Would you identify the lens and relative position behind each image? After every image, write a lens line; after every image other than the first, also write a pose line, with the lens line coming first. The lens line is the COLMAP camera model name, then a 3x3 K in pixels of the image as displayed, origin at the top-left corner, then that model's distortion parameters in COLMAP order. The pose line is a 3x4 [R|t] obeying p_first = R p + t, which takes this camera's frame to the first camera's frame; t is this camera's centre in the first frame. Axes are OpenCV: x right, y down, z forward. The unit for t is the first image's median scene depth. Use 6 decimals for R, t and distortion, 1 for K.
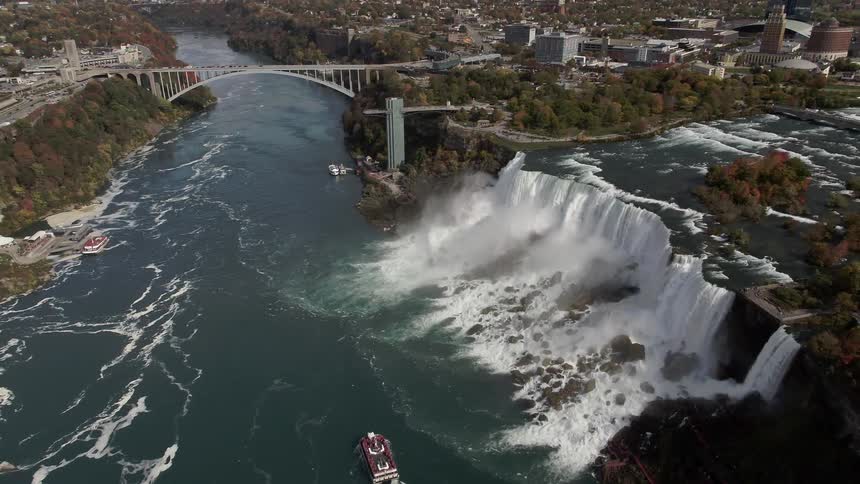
lens RADIAL K [[605.5, 0, 429.8], [0, 605.5, 243.0], [0, 0, 1]] dist [0.002348, -0.000386]
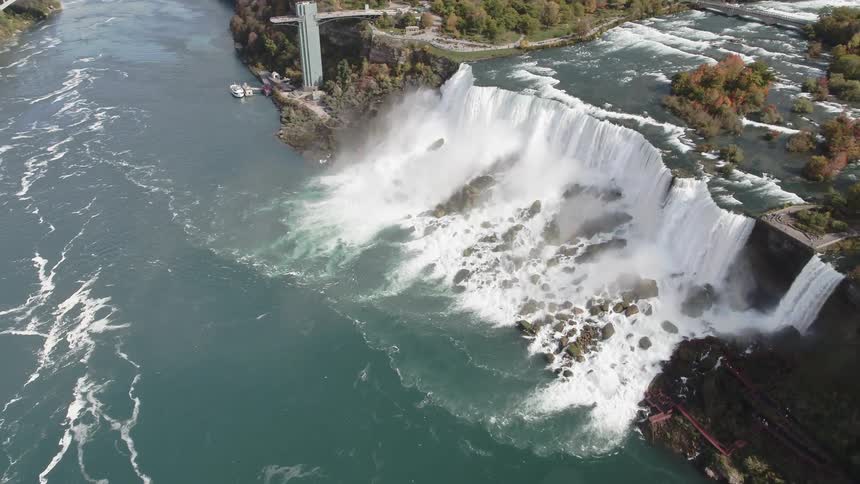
lens RADIAL K [[605.5, 0, 429.4], [0, 605.5, 238.2], [0, 0, 1]] dist [0.002348, -0.000386]
pose [[0.976265, -0.098775, 0.192742, -0.140732], [0.068149, 0.984840, 0.159517, -0.059218], [-0.205577, -0.142596, 0.968197, 0.147760]]
